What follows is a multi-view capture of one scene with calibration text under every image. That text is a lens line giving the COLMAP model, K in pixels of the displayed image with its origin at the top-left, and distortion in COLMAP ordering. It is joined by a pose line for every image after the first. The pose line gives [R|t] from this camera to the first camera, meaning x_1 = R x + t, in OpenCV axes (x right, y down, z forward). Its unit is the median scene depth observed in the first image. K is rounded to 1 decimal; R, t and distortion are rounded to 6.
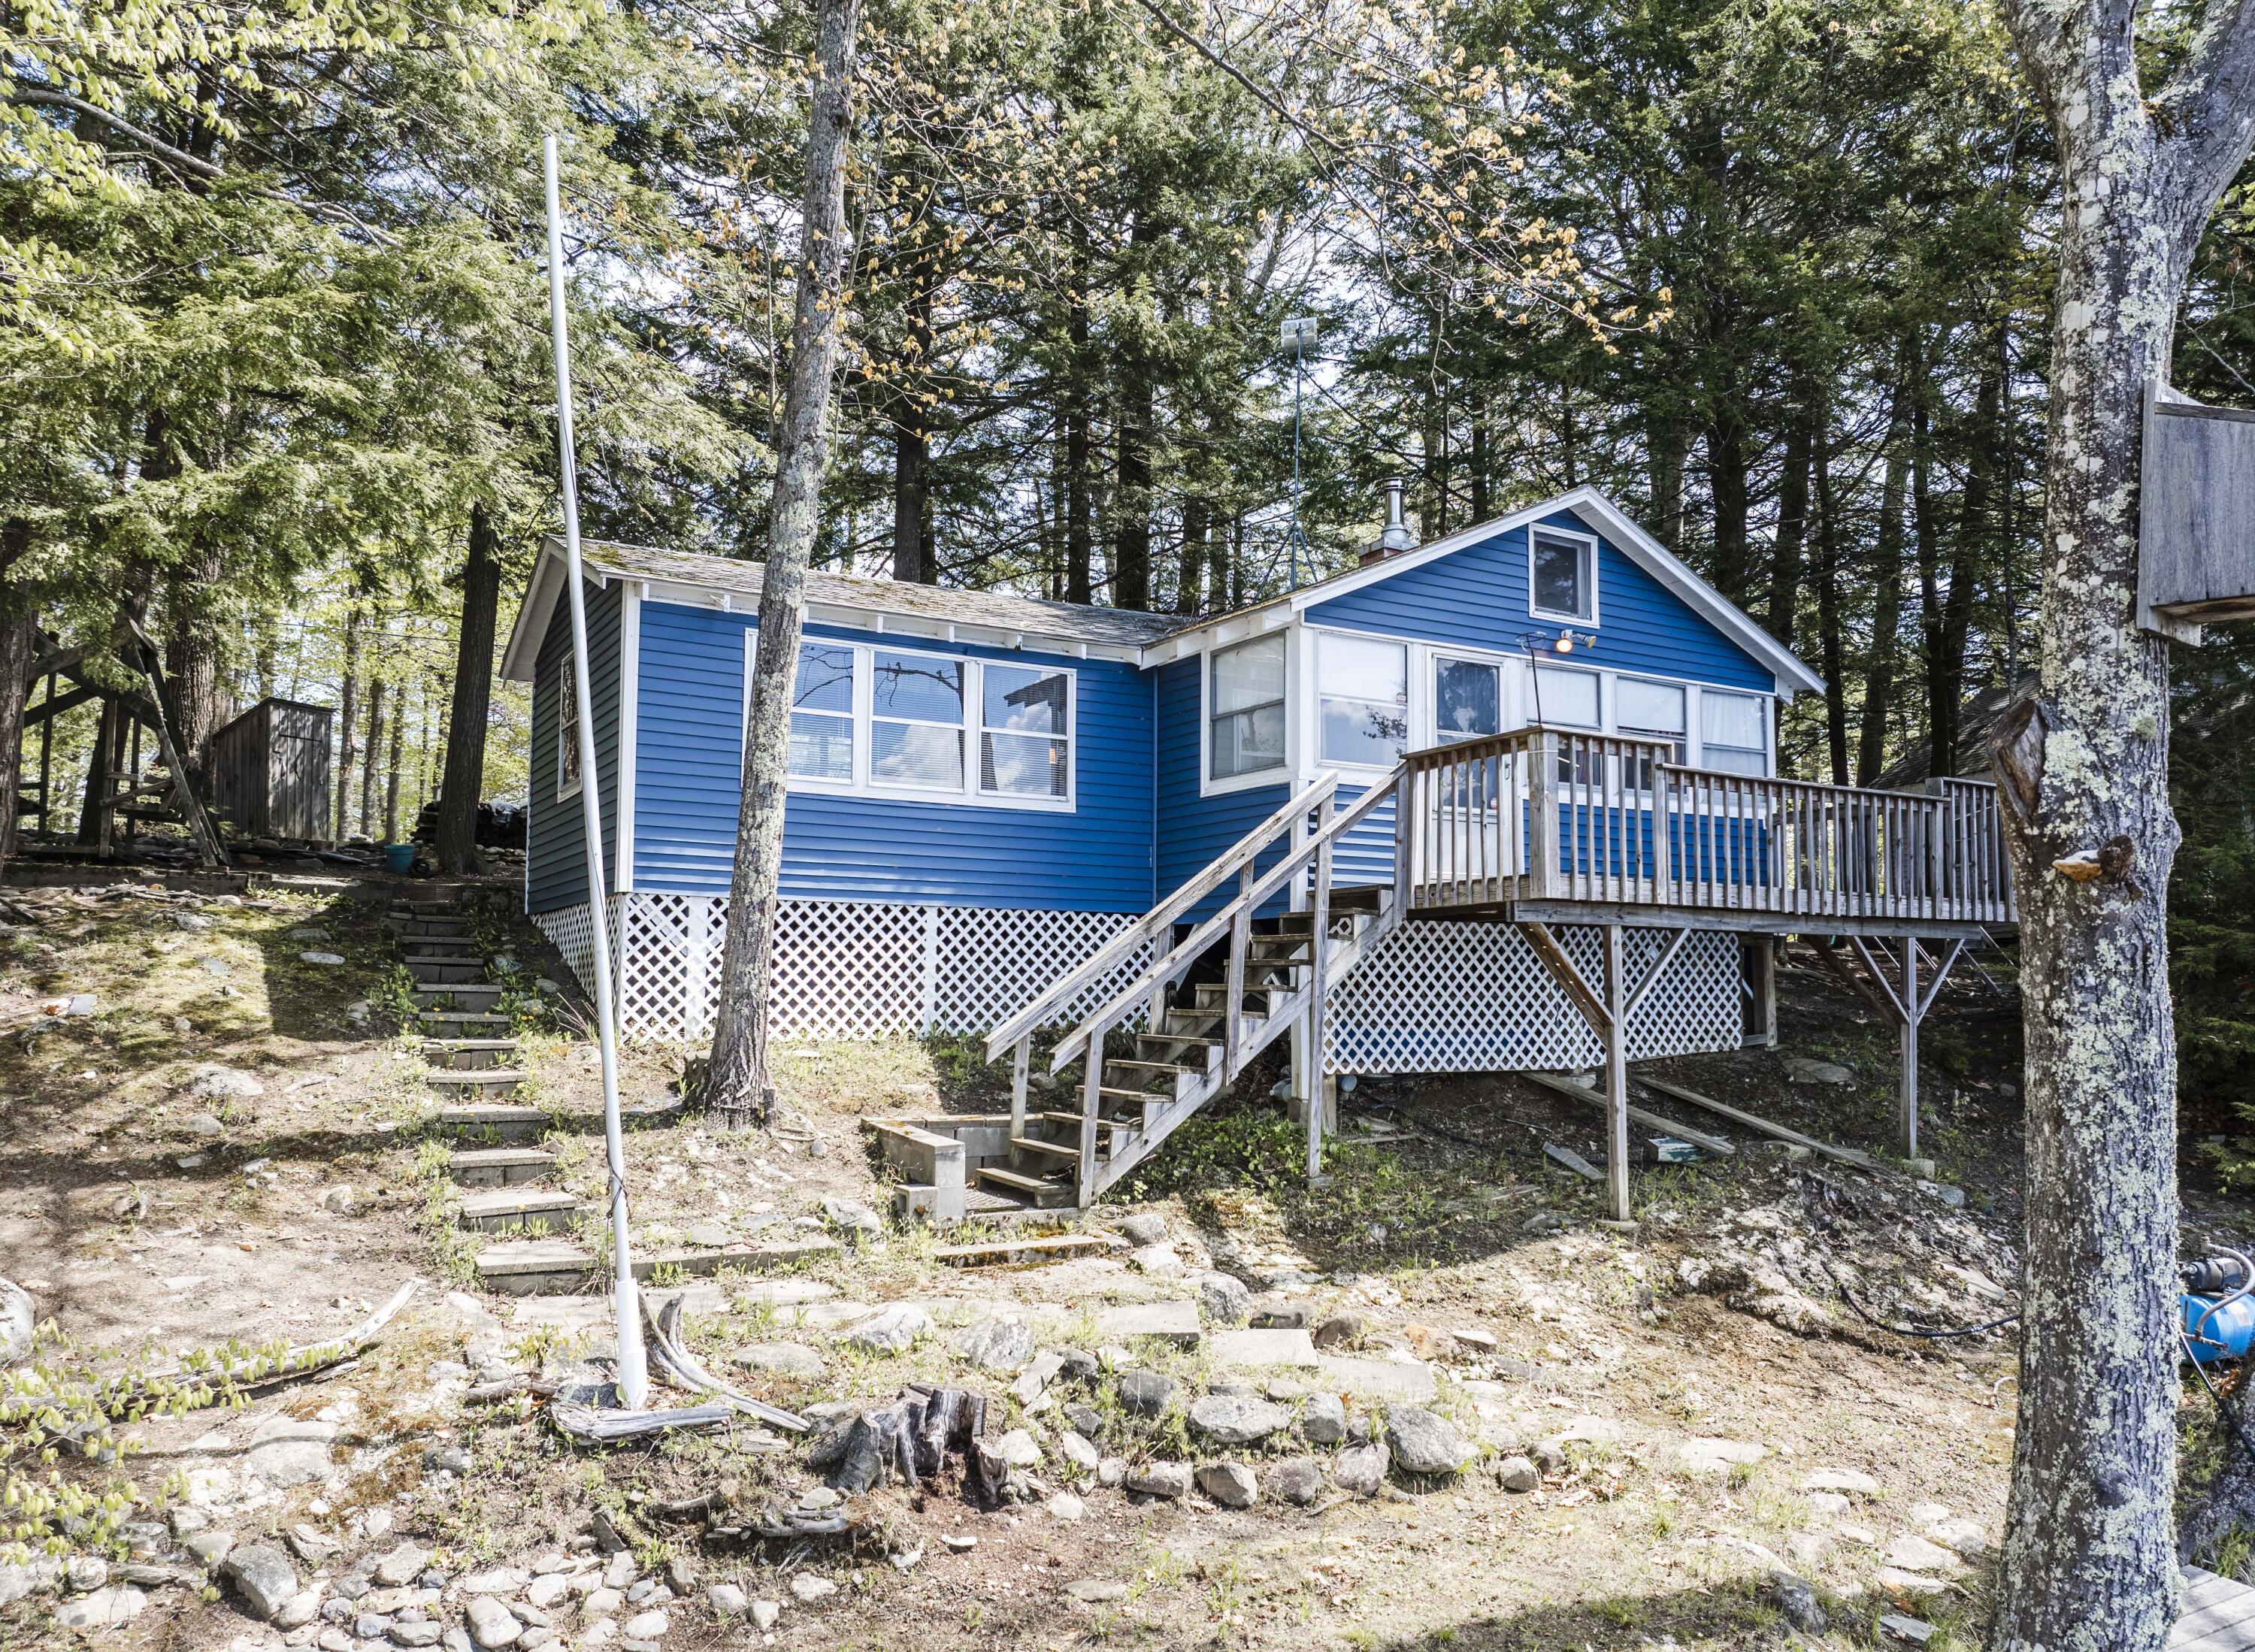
lens RADIAL K [[1639.8, 0, 1127.5], [0, 1639.8, 826.0], [0, 0, 1]] dist [-0.038414, -0.006581]
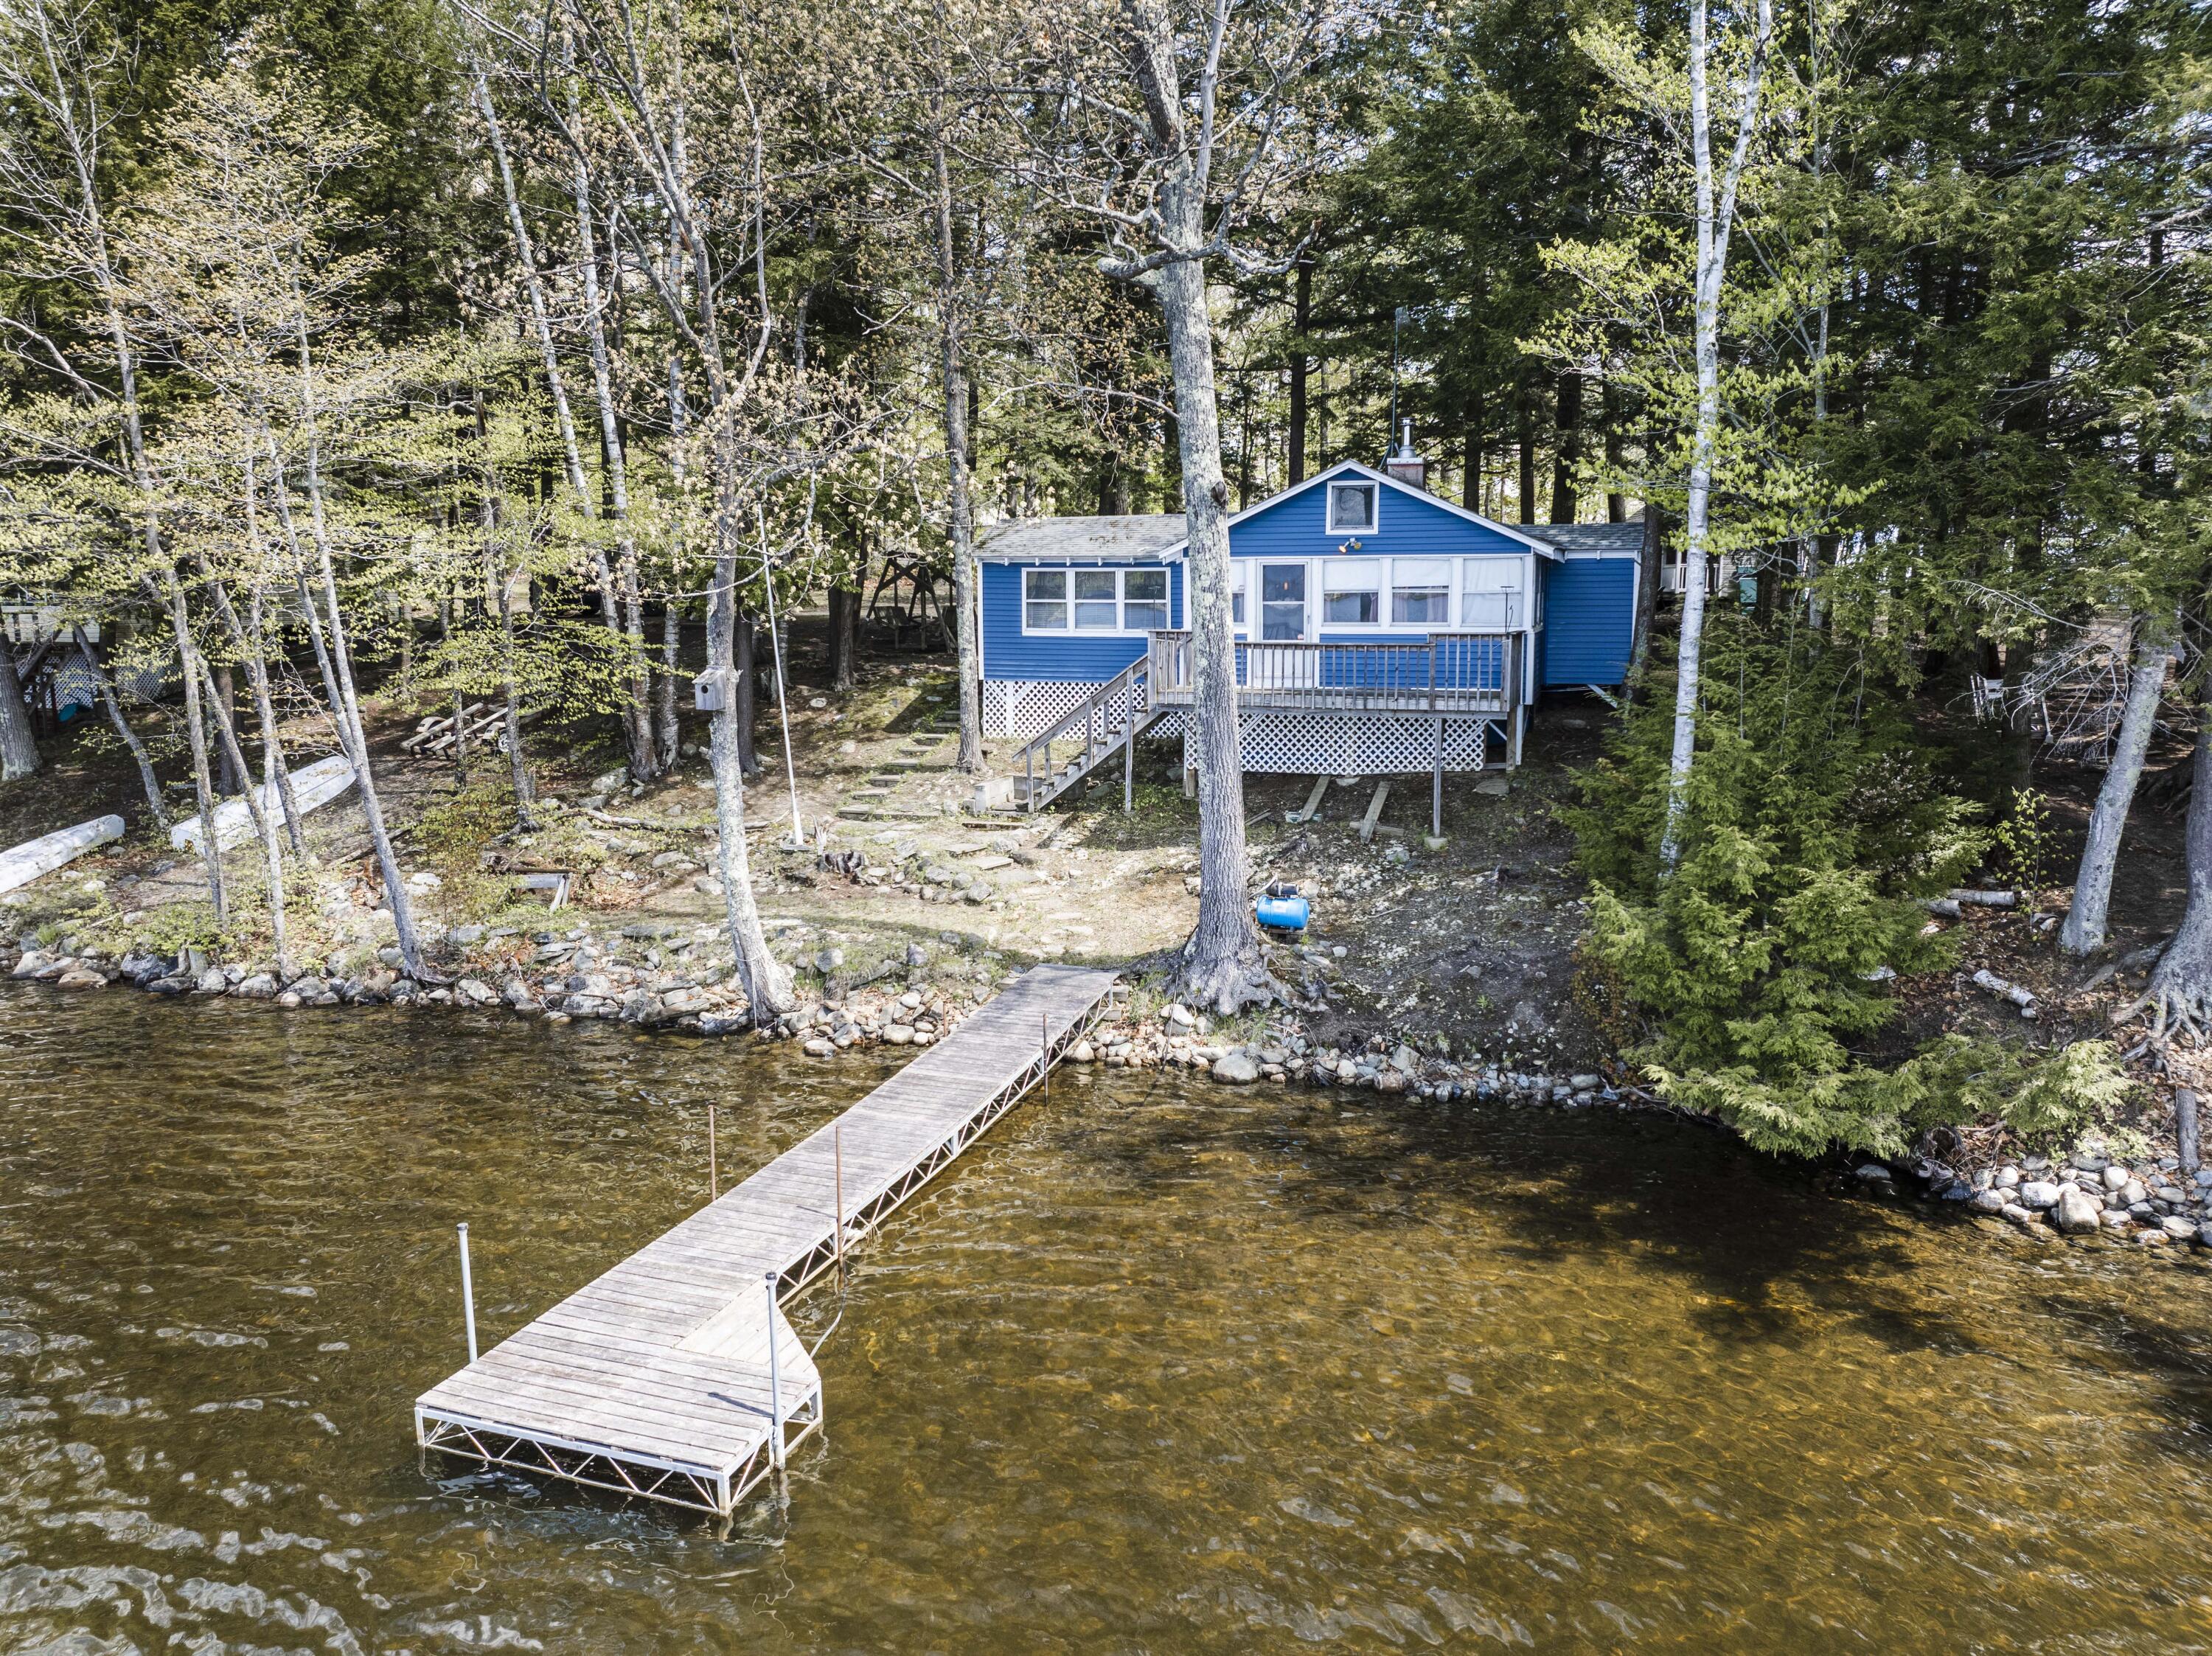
lens RADIAL K [[1579.8, 0, 1108.4], [0, 1579.8, 894.1], [0, 0, 1]] dist [-0.003087, -0.000596]
pose [[0.647505, 0.128045, -0.751226, 1.919894], [0.075739, 0.970089, 0.230632, -0.212183], [0.758288, -0.206233, 0.618440, -0.486971]]
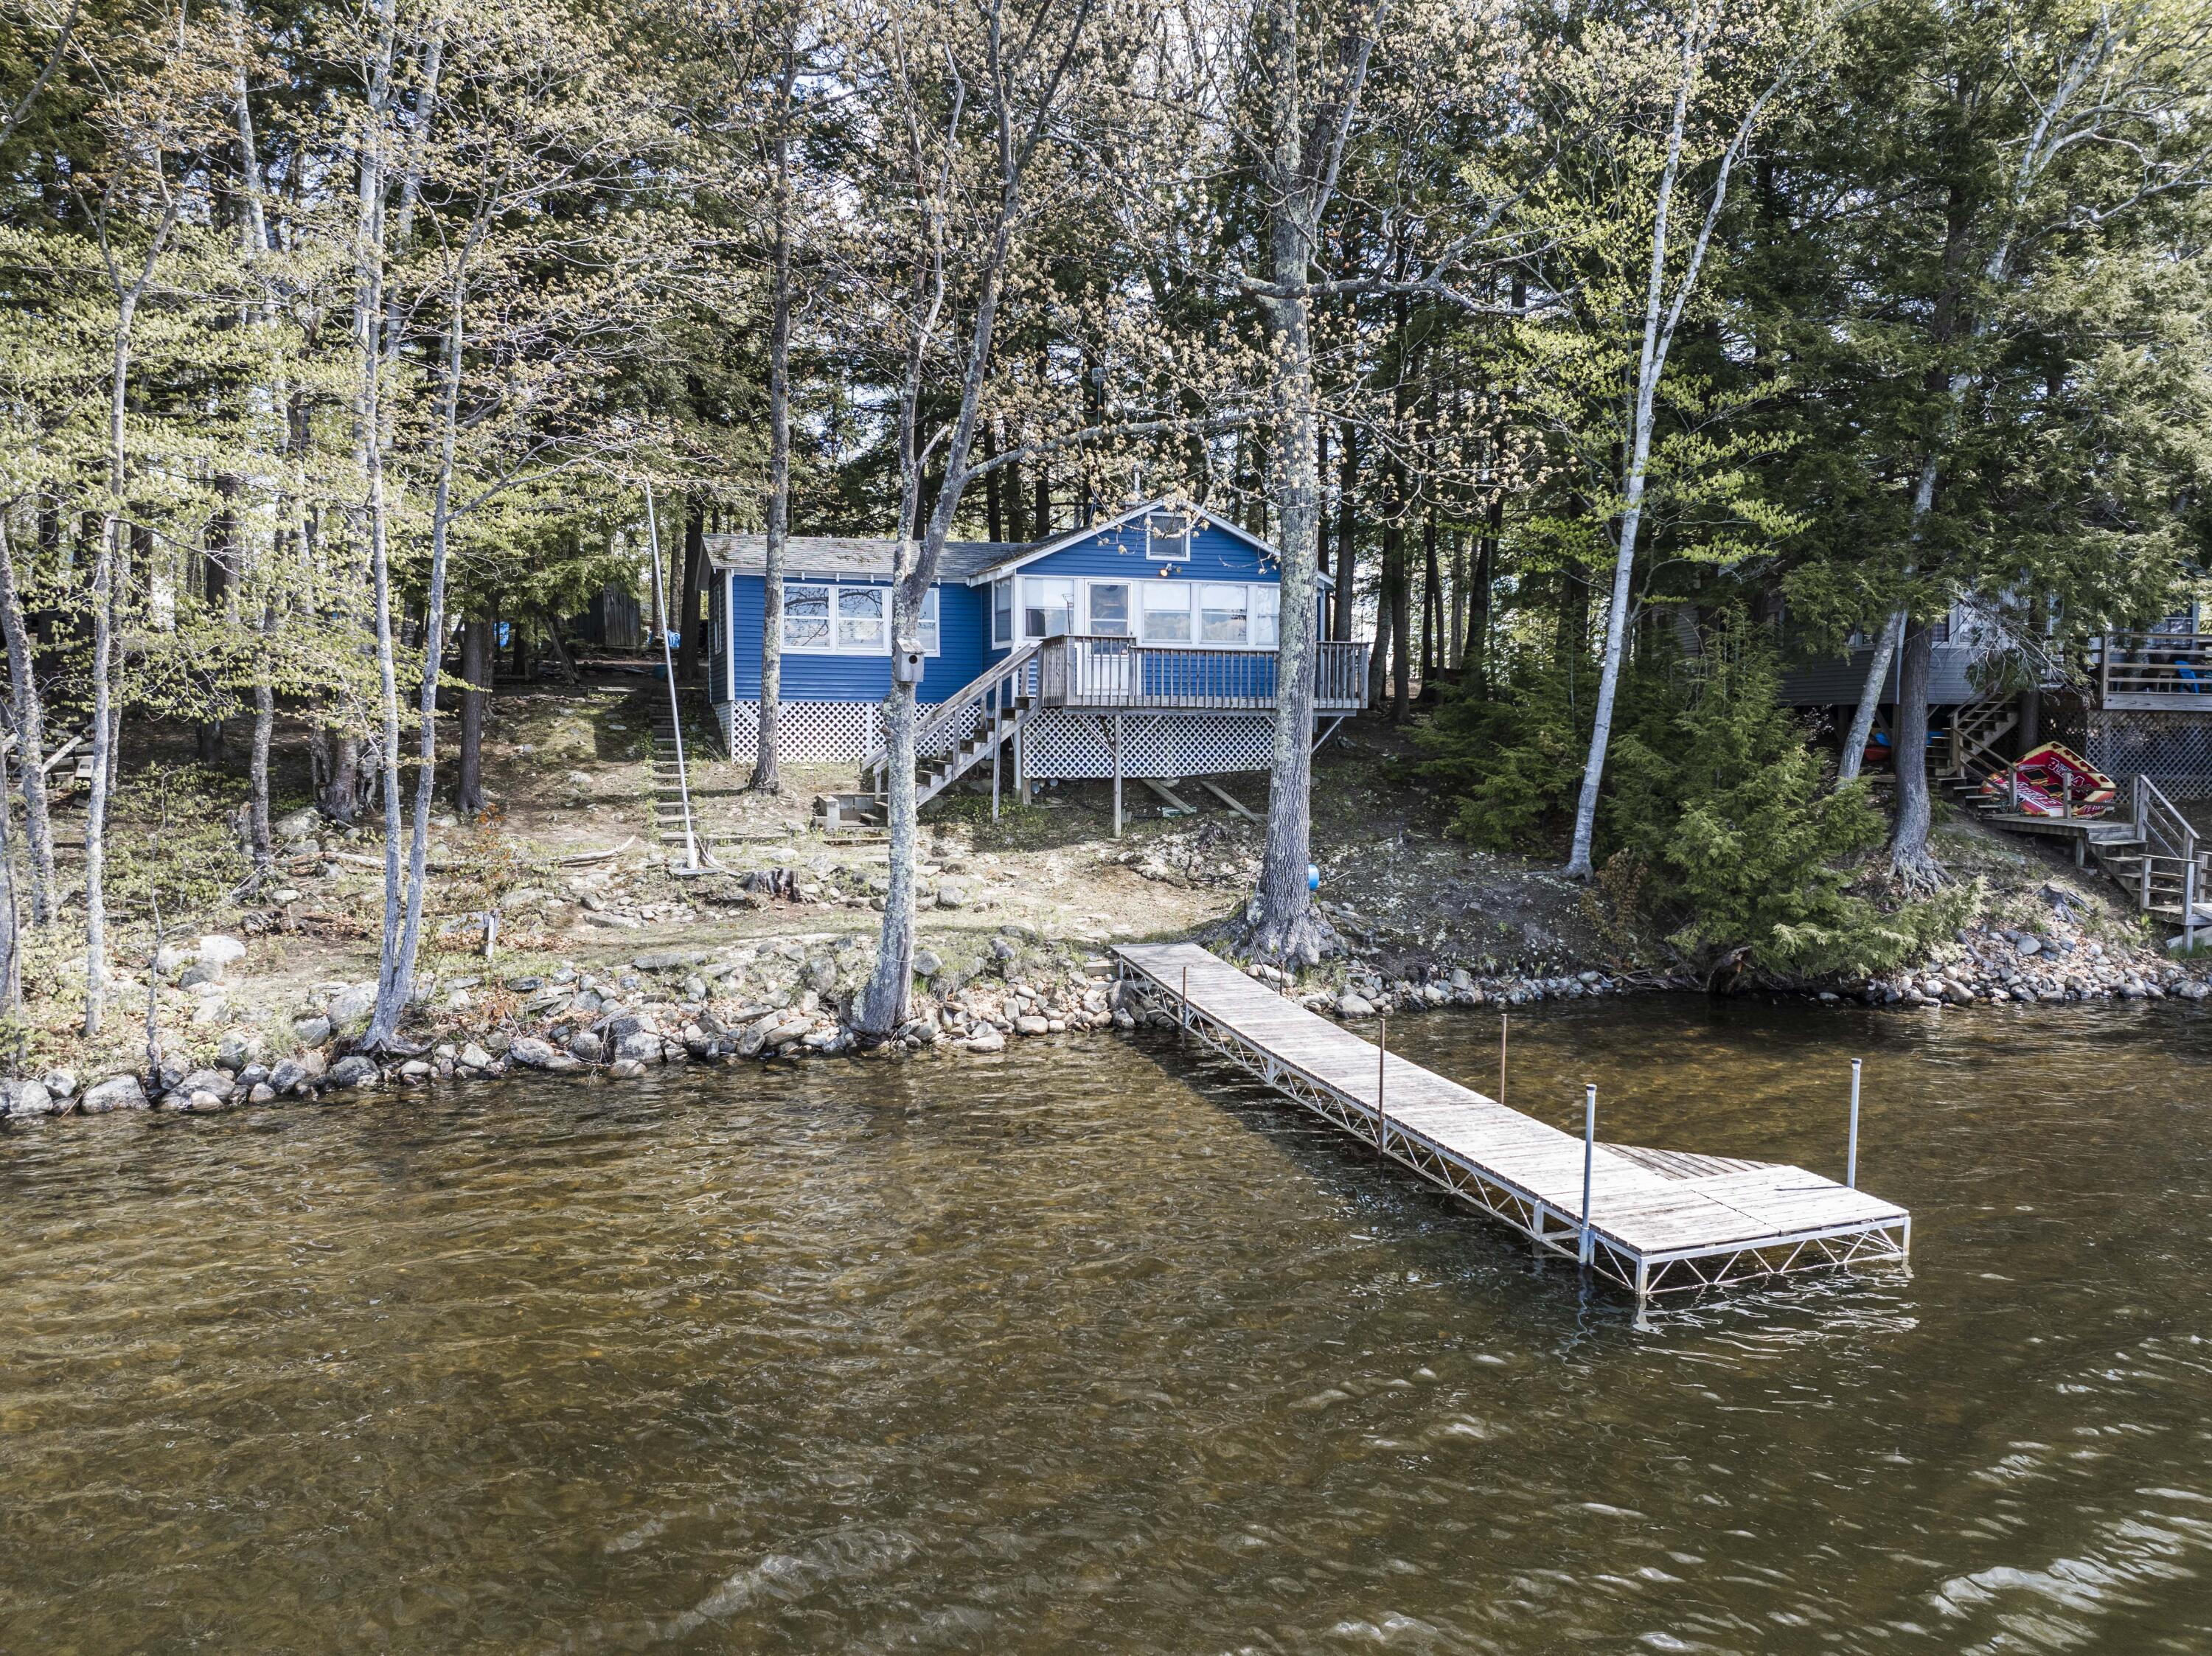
lens RADIAL K [[1635.7, 0, 1106.0], [0, 1635.7, 828.0], [0, 0, 1]] dist [-0.052539, -0.002086]
pose [[0.978391, 0.012753, -0.206368, 0.810644], [0.022449, 0.985643, 0.167341, -0.181339], [0.205539, -0.168358, 0.964059, -1.364080]]
